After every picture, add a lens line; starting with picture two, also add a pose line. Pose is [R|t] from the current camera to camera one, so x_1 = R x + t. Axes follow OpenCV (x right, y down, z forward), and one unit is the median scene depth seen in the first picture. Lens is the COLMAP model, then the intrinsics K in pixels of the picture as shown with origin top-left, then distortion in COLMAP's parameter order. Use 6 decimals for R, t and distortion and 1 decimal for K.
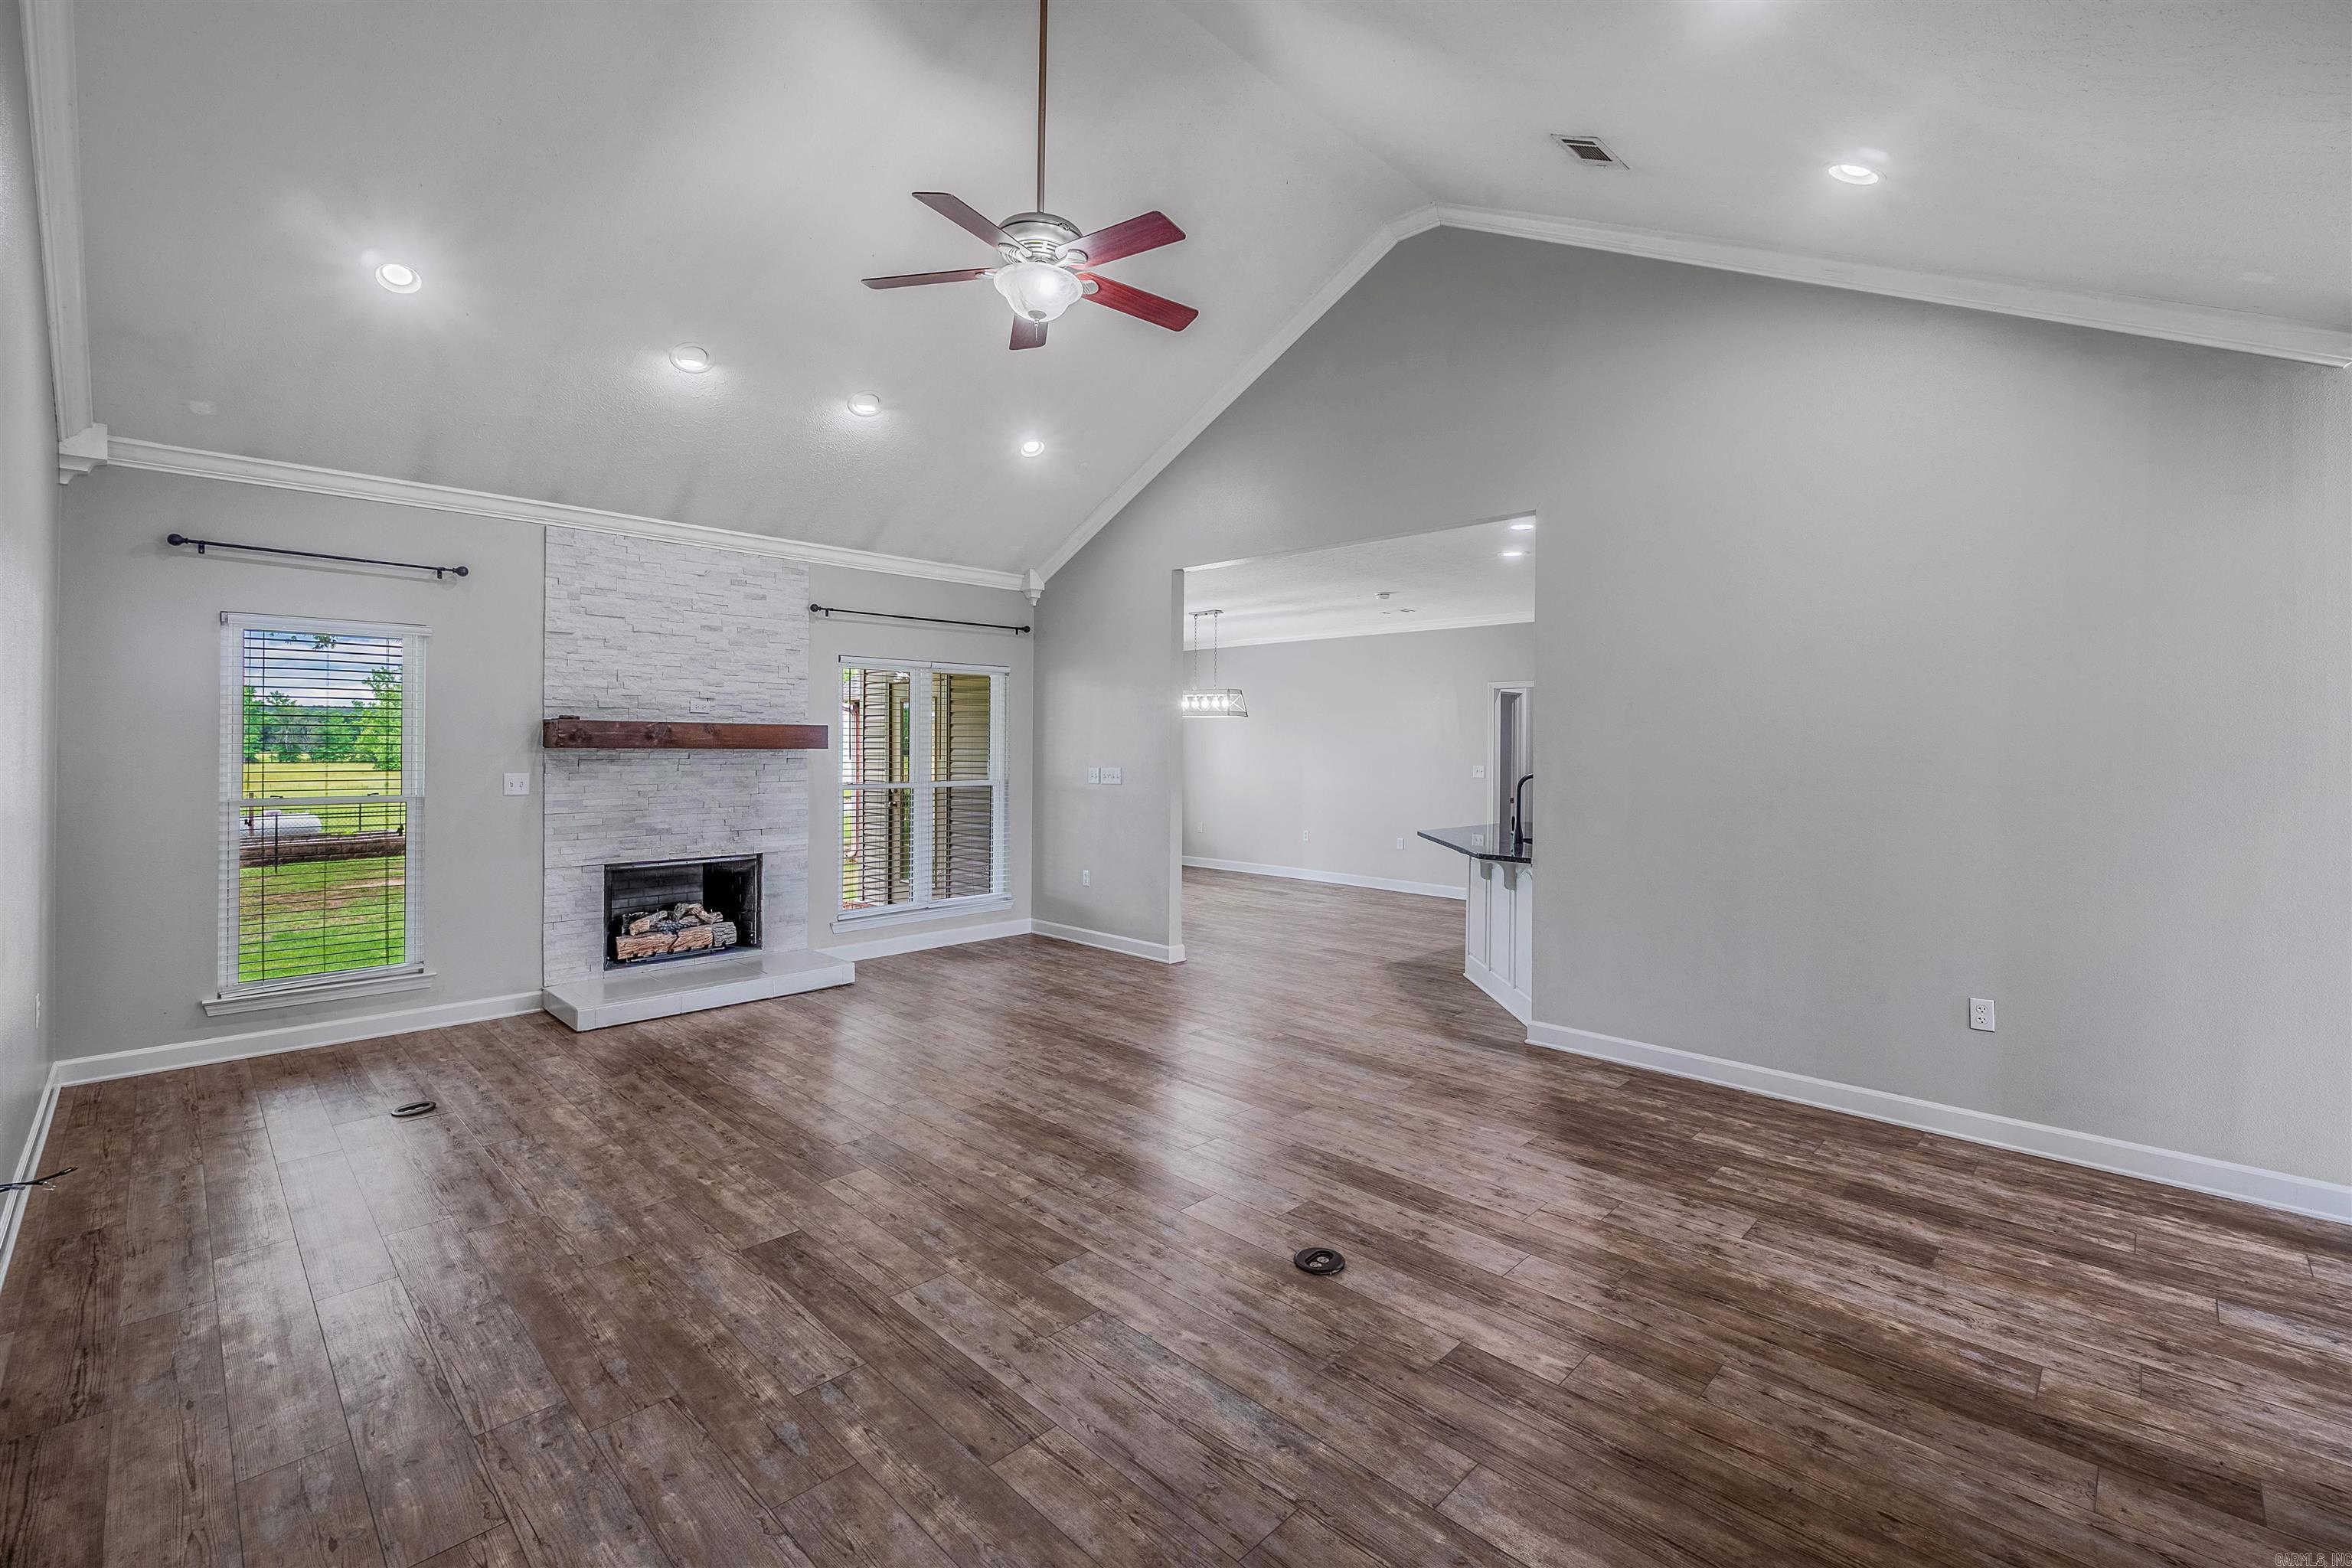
lens RADIAL K [[998.8, 0, 1170.4], [0, 998.8, 742.6], [0, 0, 1]] dist [-0.003271, -0.001035]
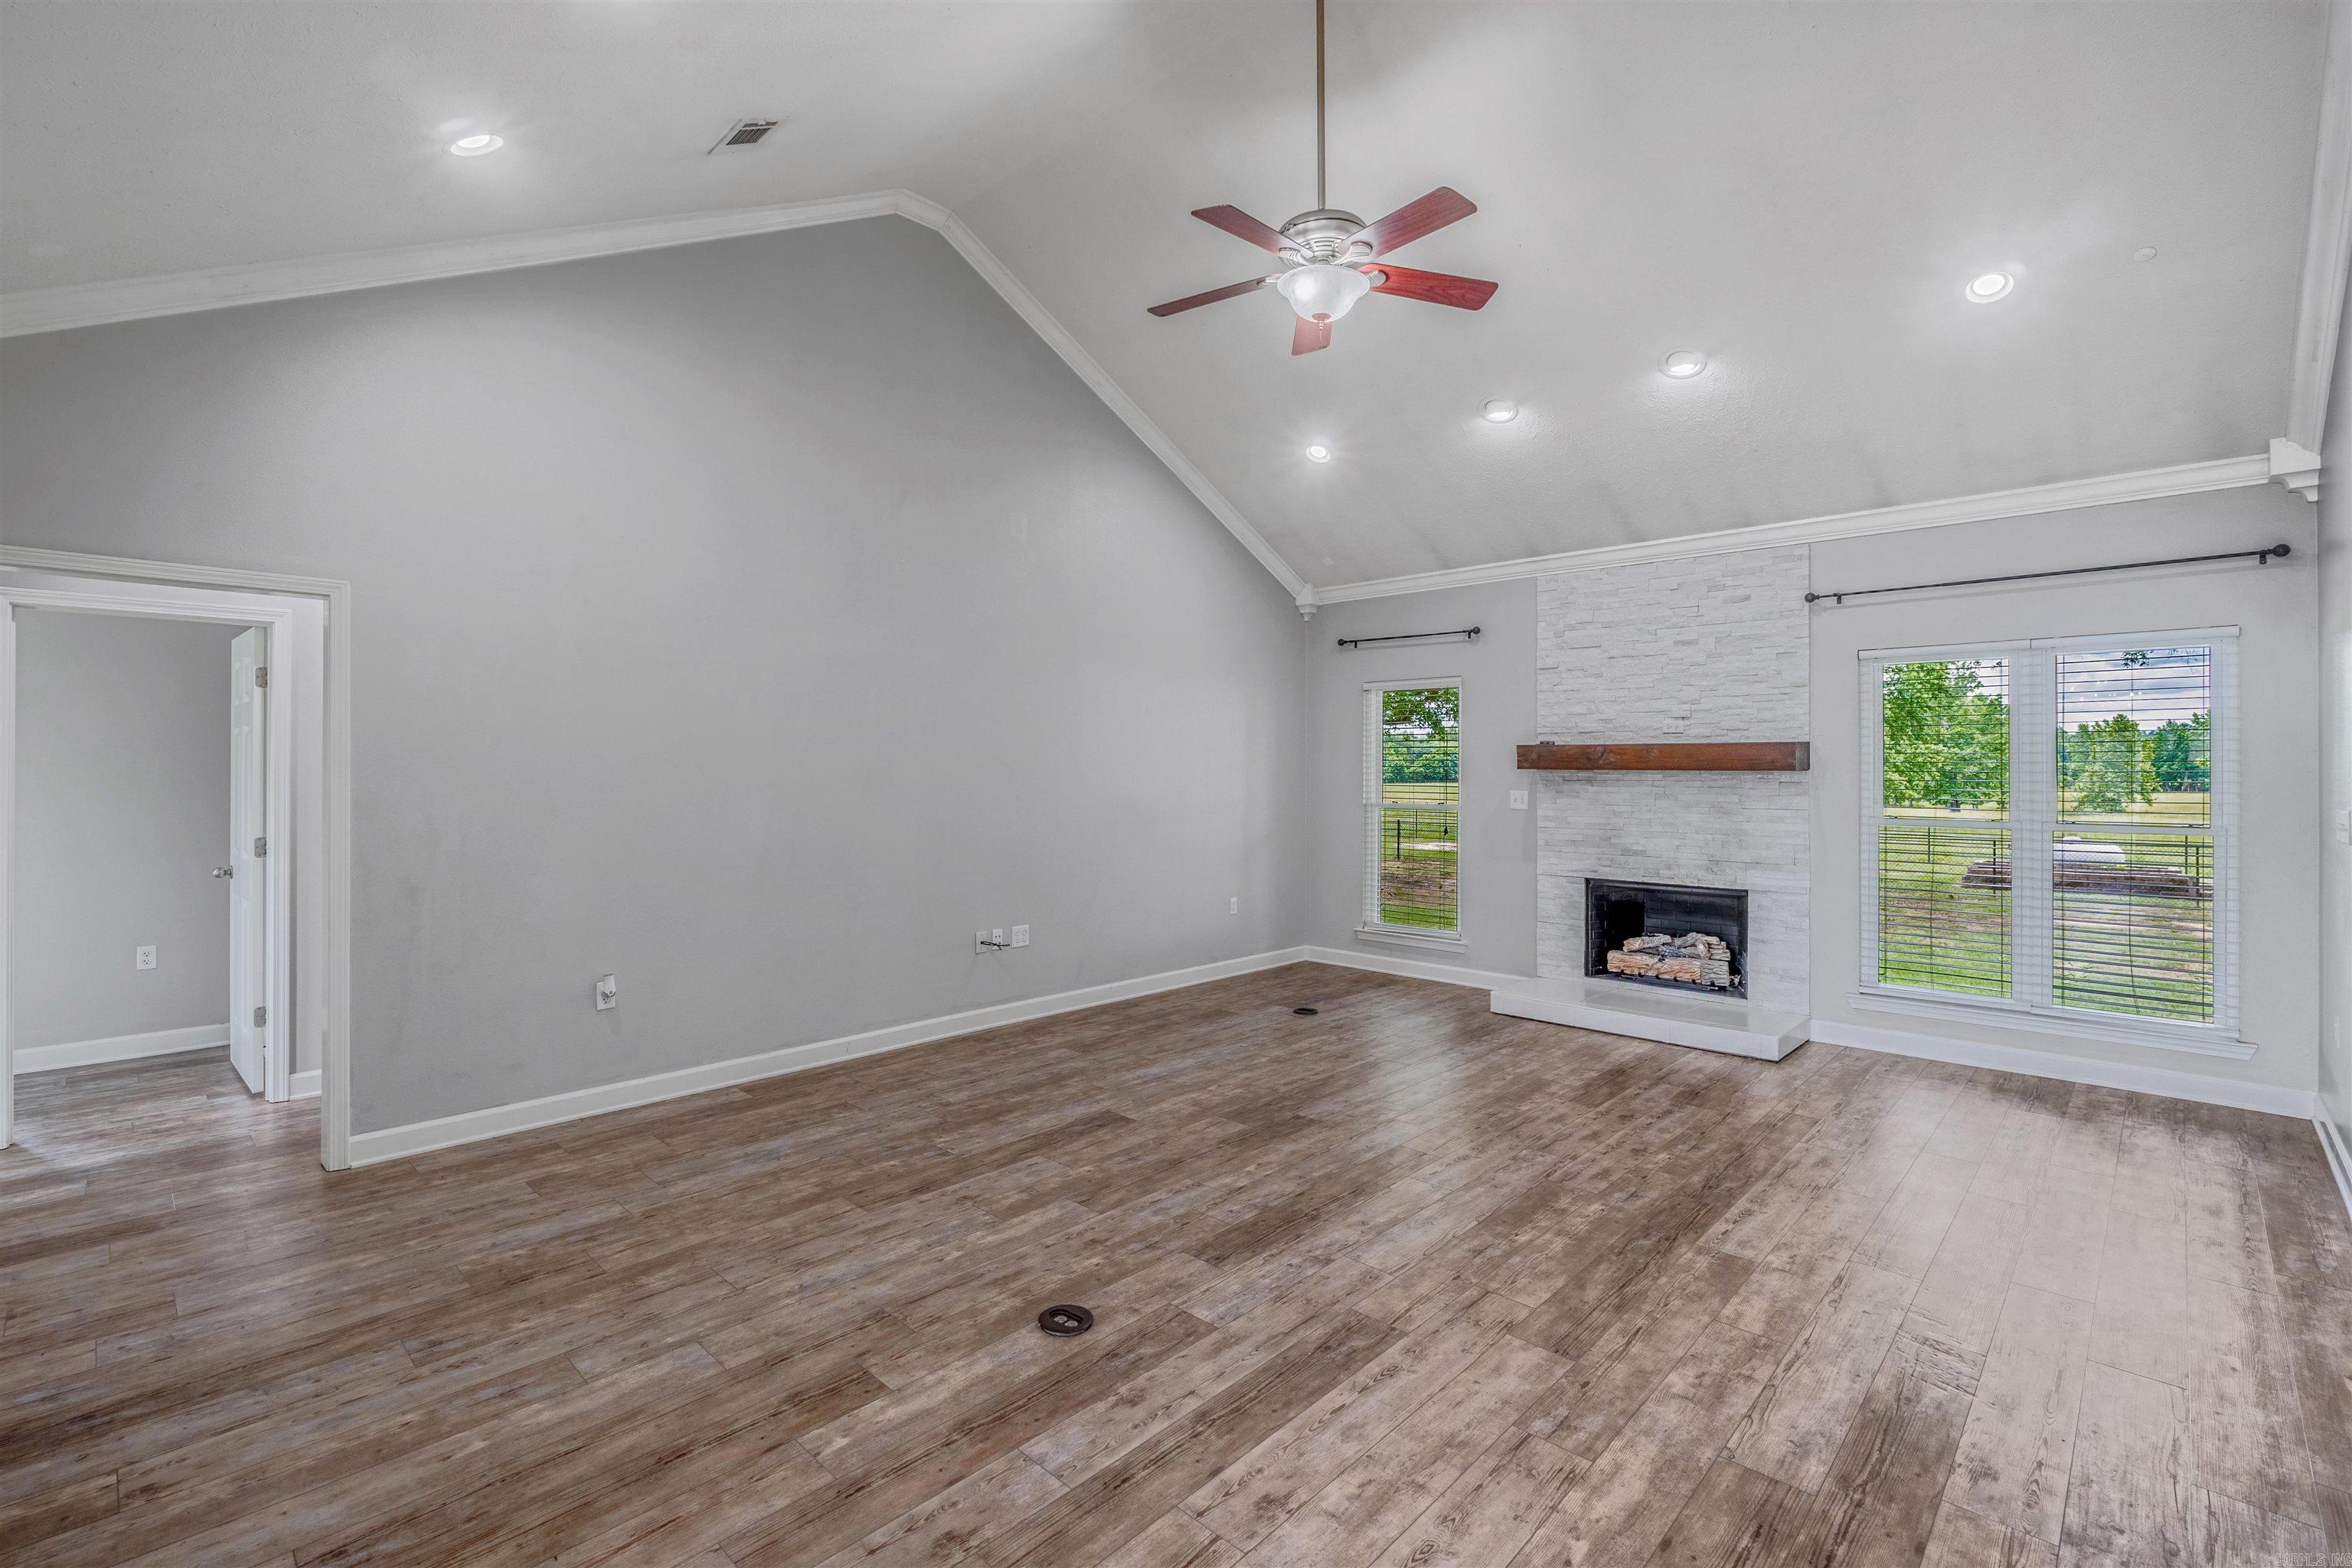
lens RADIAL K [[1030.4, 0, 1160.3], [0, 1030.4, 760.8], [0, 0, 1]] dist [-0.003215, -0.001176]
pose [[0.018868, -0.010739, -0.999764, 0.674291], [0.001447, 0.999942, -0.010714, 0.008795], [0.999821, -0.001244, 0.018883, 0.652892]]
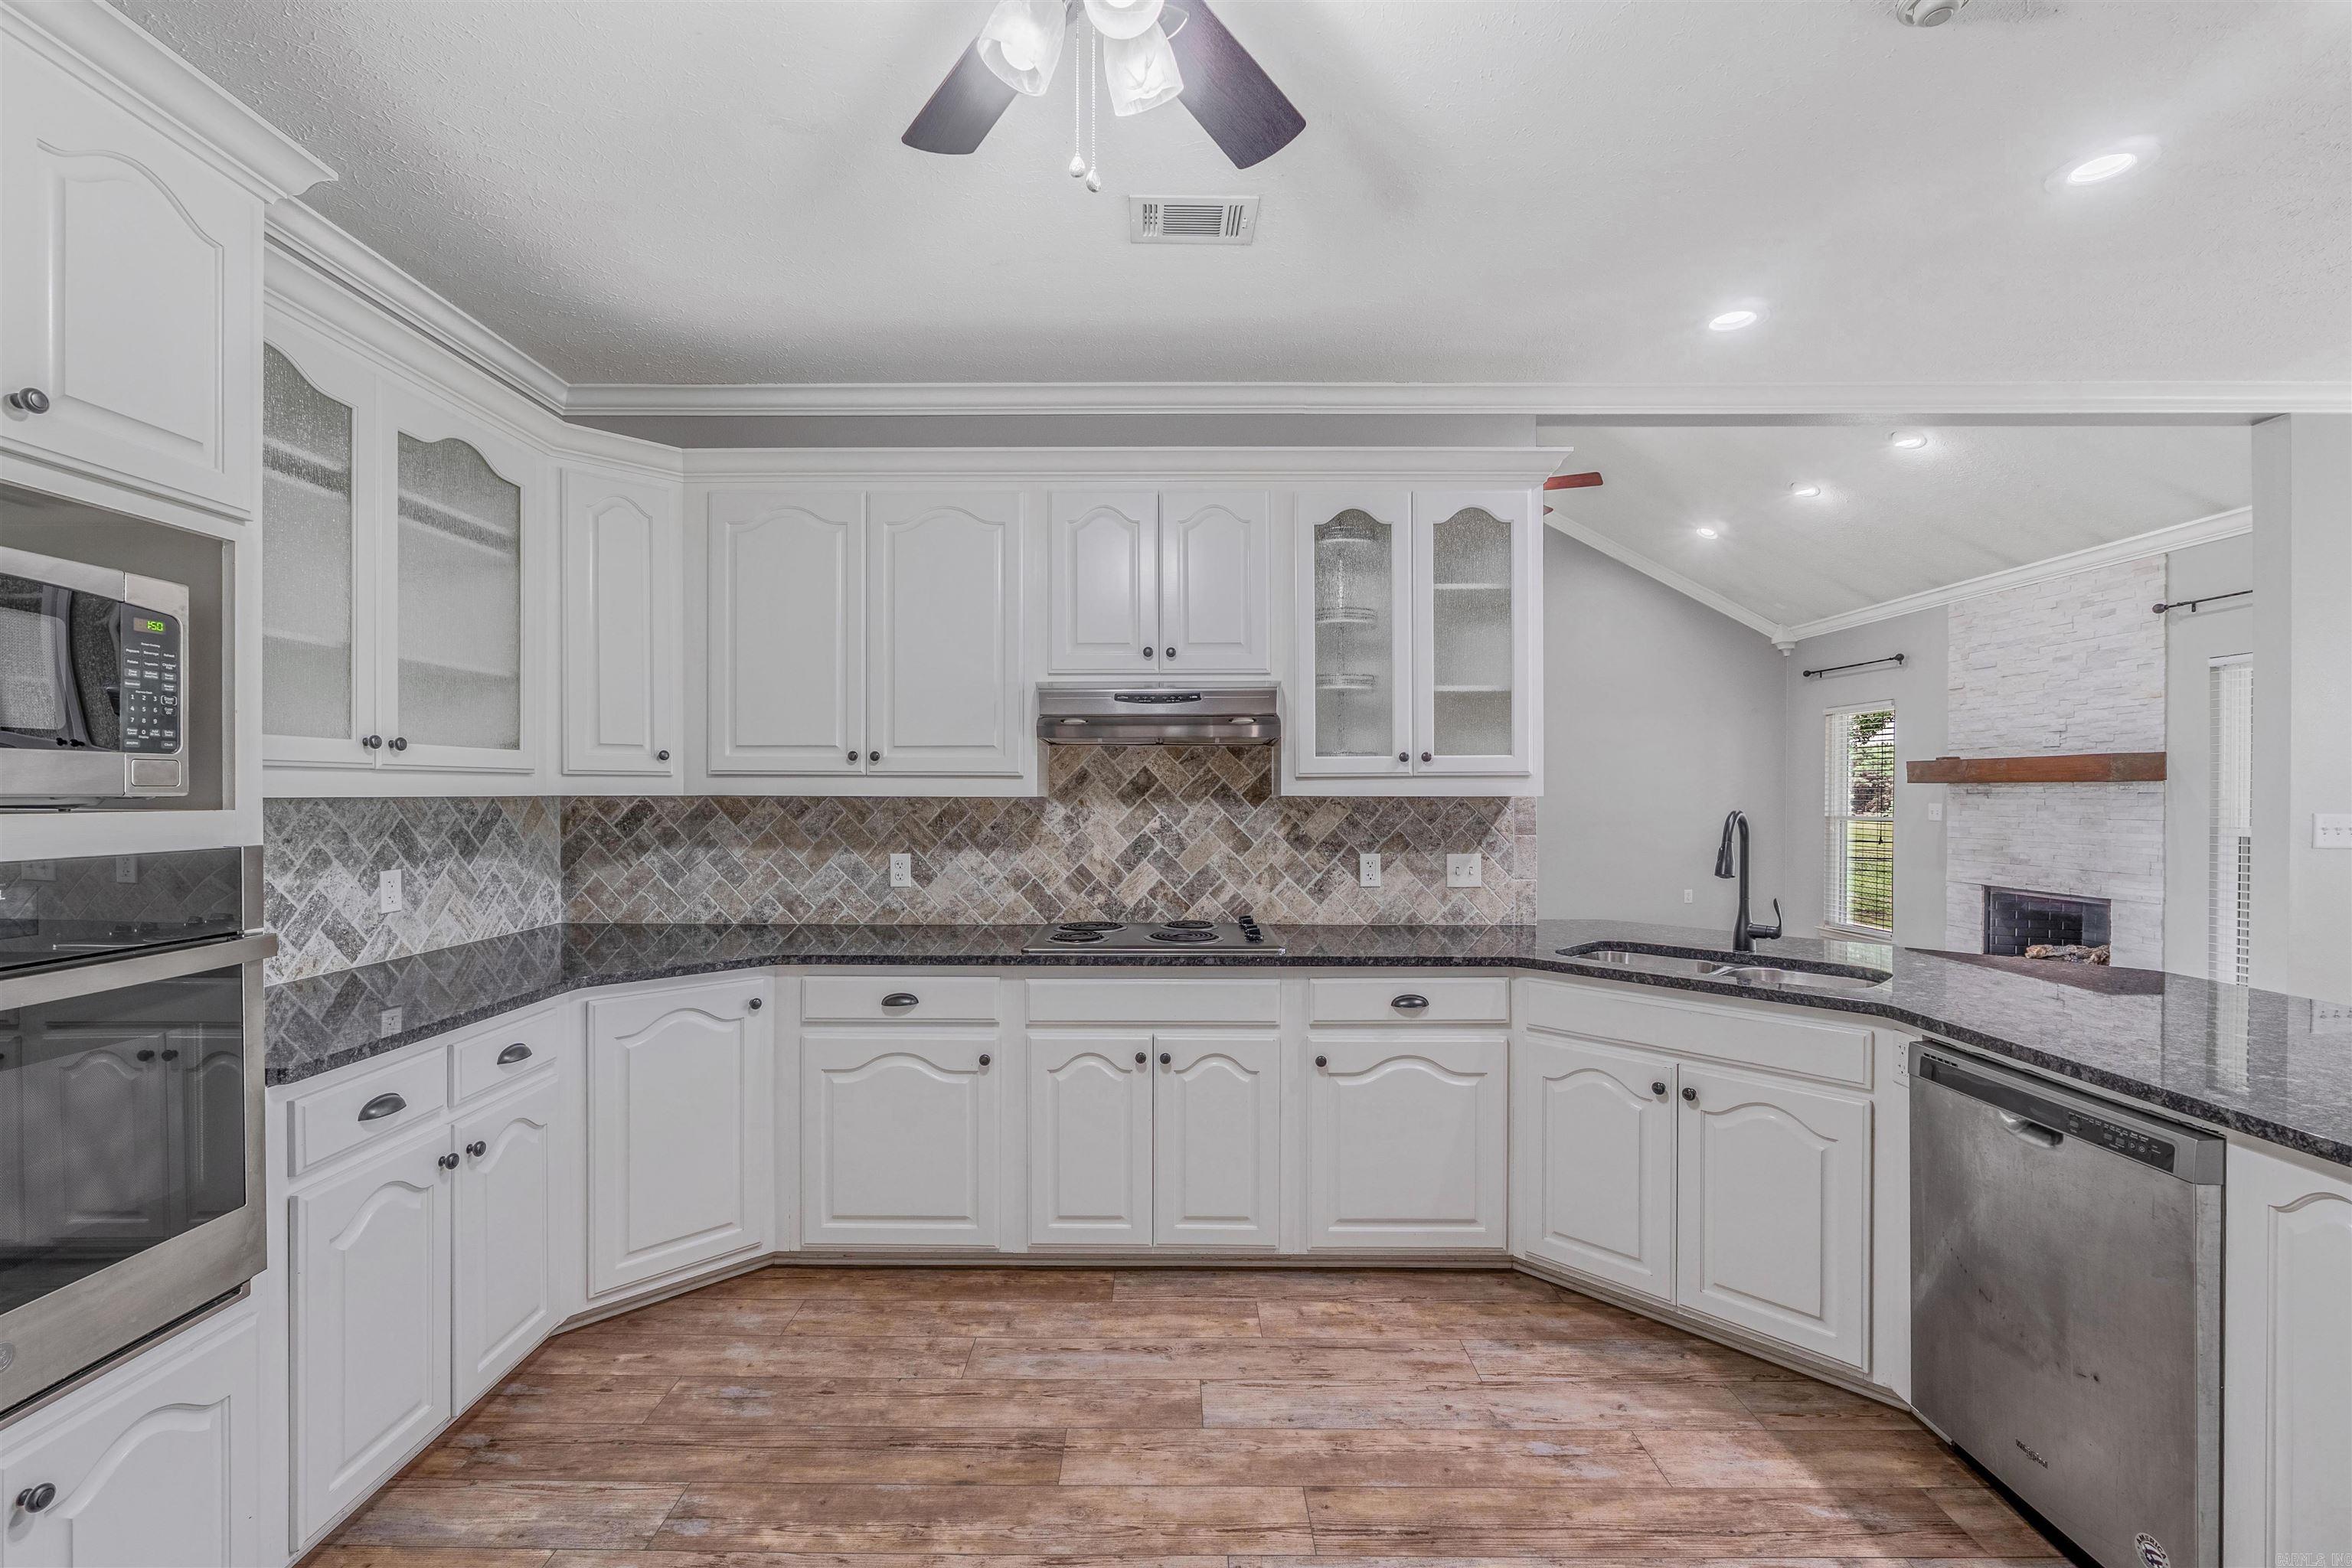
lens RADIAL K [[998.8, 0, 1163.1], [0, 998.8, 793.2], [0, 0, 1]] dist [-0.003271, -0.001035]
pose [[-0.709968, -0.007911, -0.704190, 1.136678], [-0.006137, 0.999968, -0.005046, 0.035791], [0.704207, 0.000739, -0.709994, 1.441187]]
